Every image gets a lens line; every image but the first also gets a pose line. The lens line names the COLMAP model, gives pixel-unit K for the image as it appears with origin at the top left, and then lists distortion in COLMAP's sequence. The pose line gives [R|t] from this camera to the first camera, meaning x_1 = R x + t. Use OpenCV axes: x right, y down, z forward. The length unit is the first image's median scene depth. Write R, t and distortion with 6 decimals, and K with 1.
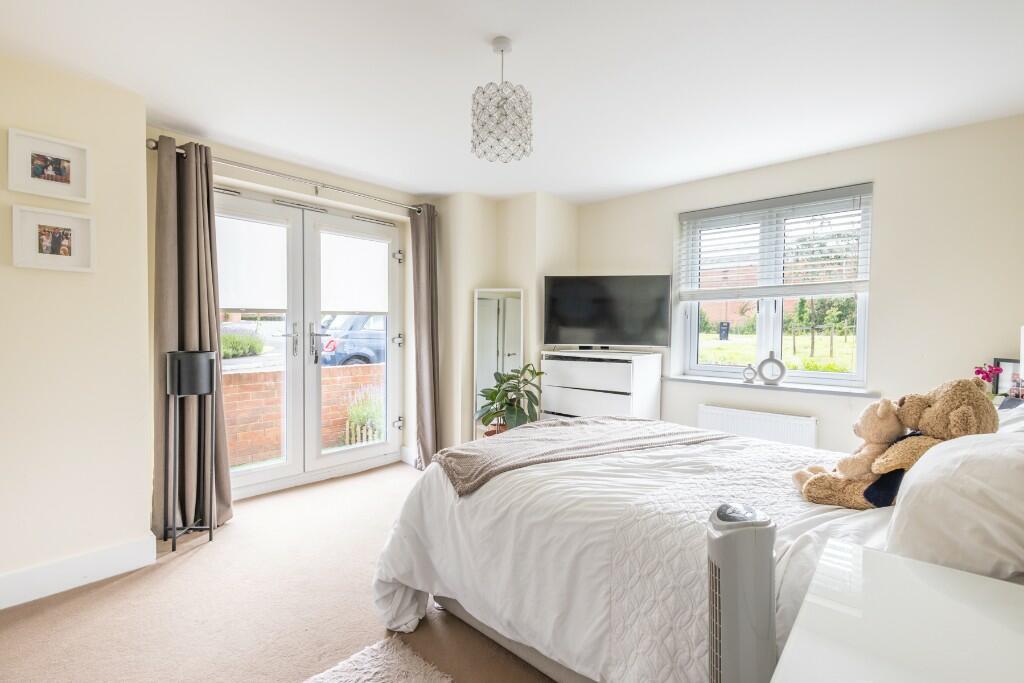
lens RADIAL K [[477.8, 0, 510.3], [0, 477.8, 330.2], [0, 0, 1]] dist [0.011177, -0.000409]
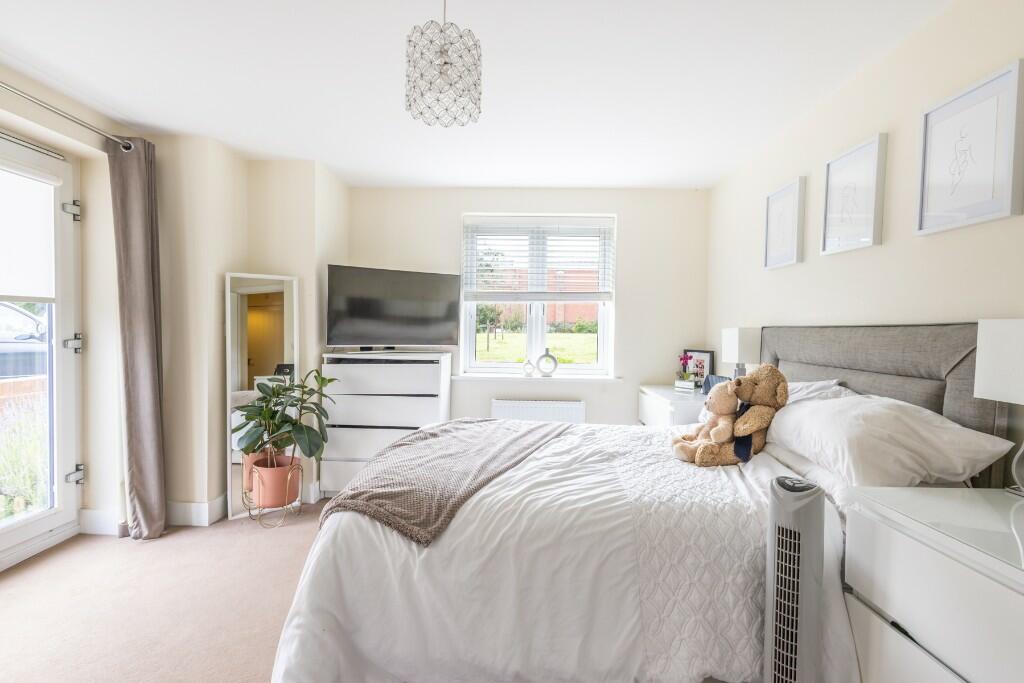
lens RADIAL K [[477.8, 0, 510.3], [0, 477.8, 330.2], [0, 0, 1]] dist [0.011177, -0.000409]
pose [[0.748925, 0.002507, 0.662650, -0.476115], [-0.006326, 0.999974, 0.003367, -0.004437], [-0.662624, -0.006713, 0.748922, 0.307350]]
